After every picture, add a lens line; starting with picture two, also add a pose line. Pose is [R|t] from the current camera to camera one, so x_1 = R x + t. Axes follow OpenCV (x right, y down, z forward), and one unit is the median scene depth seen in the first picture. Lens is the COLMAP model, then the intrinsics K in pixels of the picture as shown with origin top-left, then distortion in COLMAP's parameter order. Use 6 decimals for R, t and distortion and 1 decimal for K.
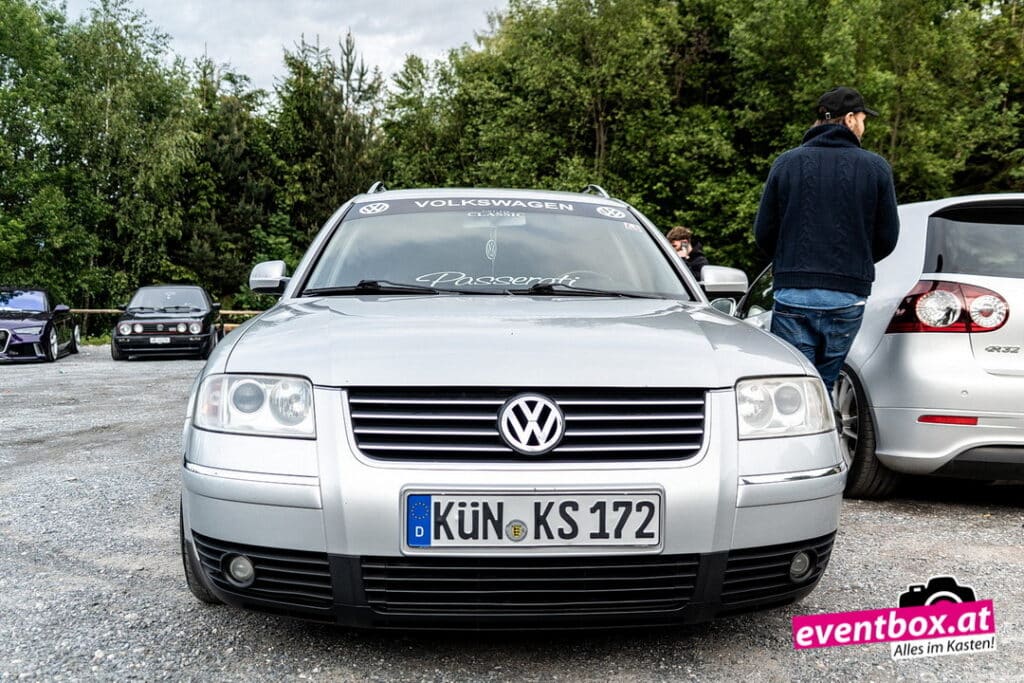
lens RADIAL K [[968.3, 0, 512.0], [0, 968.3, 341.5], [0, 0, 1]] dist [-0.006435, -0.003063]
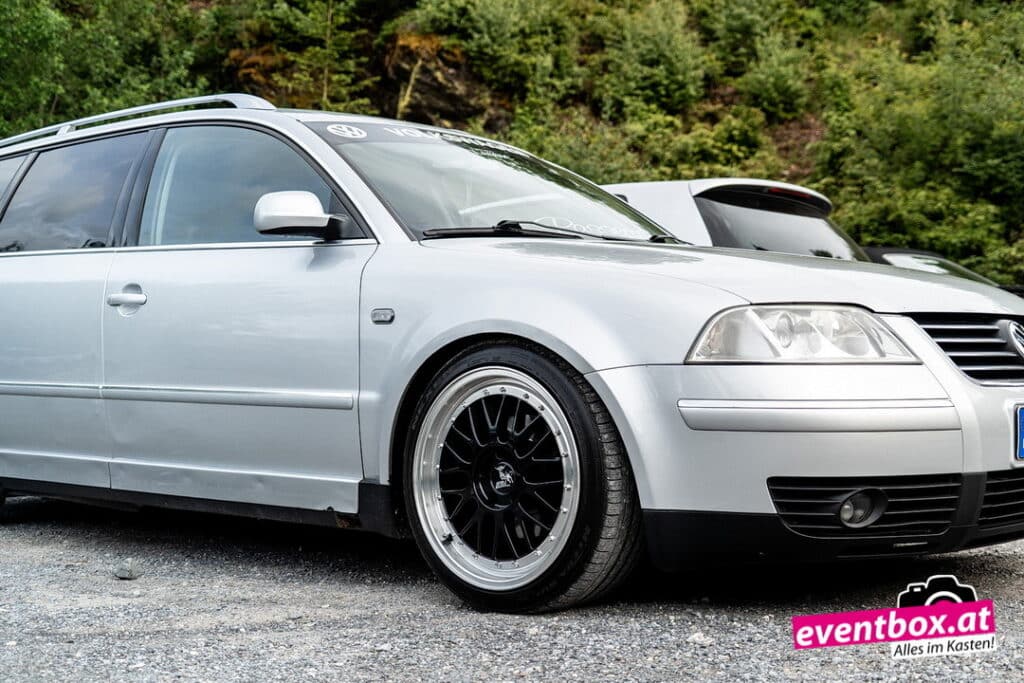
lens RADIAL K [[1333.8, 0, 512.0], [0, 1333.8, 341.5], [0, 0, 1]] dist [0.044917, 0.007877]
pose [[0.737027, -0.011650, 0.675762, -1.484534], [0.029180, 0.999468, -0.014594, 0.089420], [-0.675233, 0.030475, 0.736975, 0.289899]]
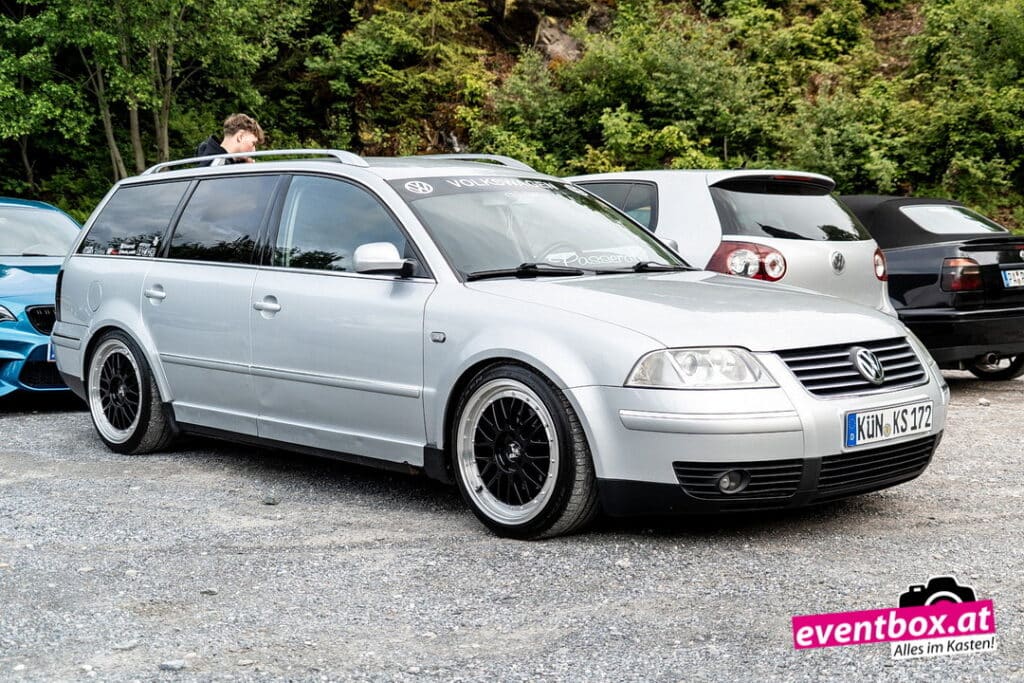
lens RADIAL K [[1266.9, 0, 512.0], [0, 1266.9, 341.5], [0, 0, 1]] dist [0.070899, -0.056534]
pose [[0.789007, -0.066759, 0.610747, -1.806480], [0.029981, 0.997078, 0.070257, -0.126175], [-0.613653, -0.037122, 0.788703, -0.315269]]
